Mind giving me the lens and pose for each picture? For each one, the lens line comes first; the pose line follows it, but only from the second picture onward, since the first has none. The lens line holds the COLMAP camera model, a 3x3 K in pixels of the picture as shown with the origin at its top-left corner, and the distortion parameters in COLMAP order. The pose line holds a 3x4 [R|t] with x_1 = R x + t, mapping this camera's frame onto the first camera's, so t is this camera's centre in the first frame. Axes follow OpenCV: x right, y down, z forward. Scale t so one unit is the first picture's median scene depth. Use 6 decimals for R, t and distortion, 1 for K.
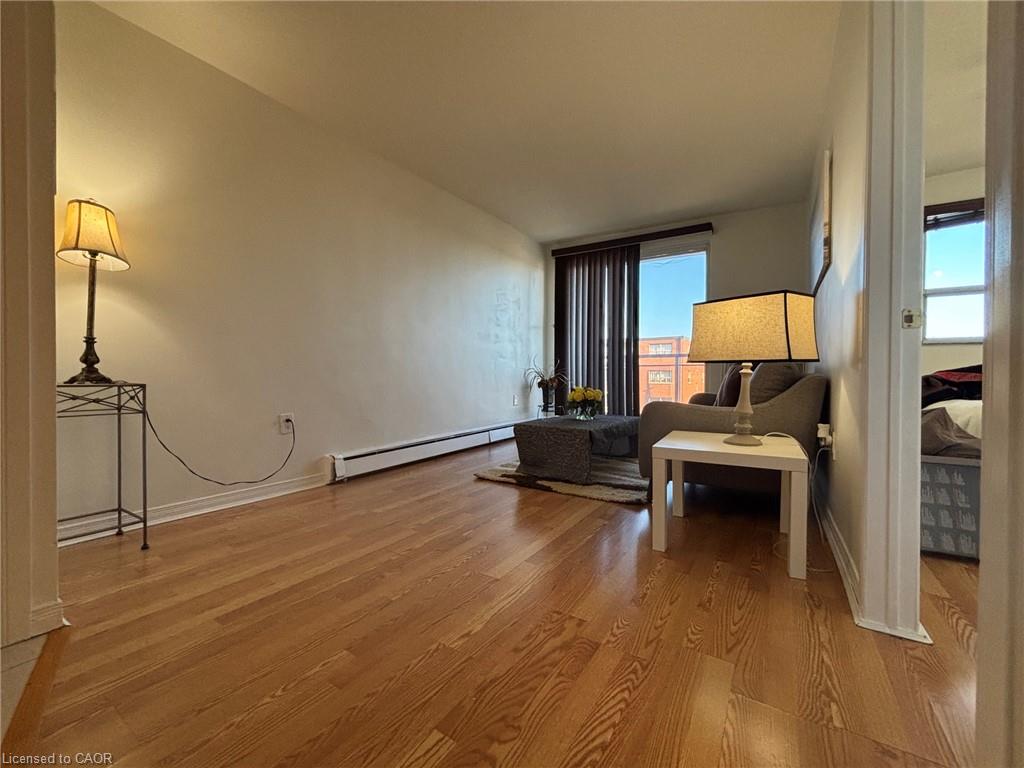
lens RADIAL K [[416.6, 0, 512.0], [0, 416.6, 384.0], [0, 0, 1]] dist [-0.000213, 0.000280]
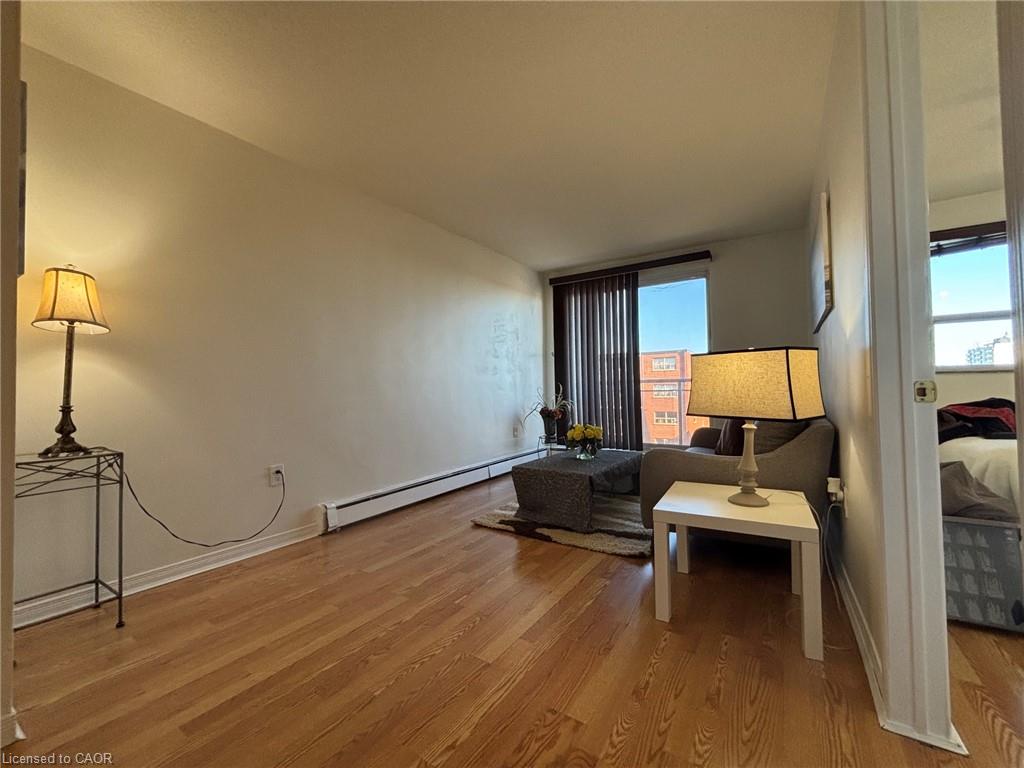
lens RADIAL K [[416.6, 0, 512.0], [0, 416.6, 384.0], [0, 0, 1]] dist [-0.000213, 0.000280]
pose [[0.999761, -0.019416, -0.009999, 0.031113], [0.019046, 0.999175, -0.035879, -0.102193], [0.010688, 0.035680, 0.999306, 0.038936]]
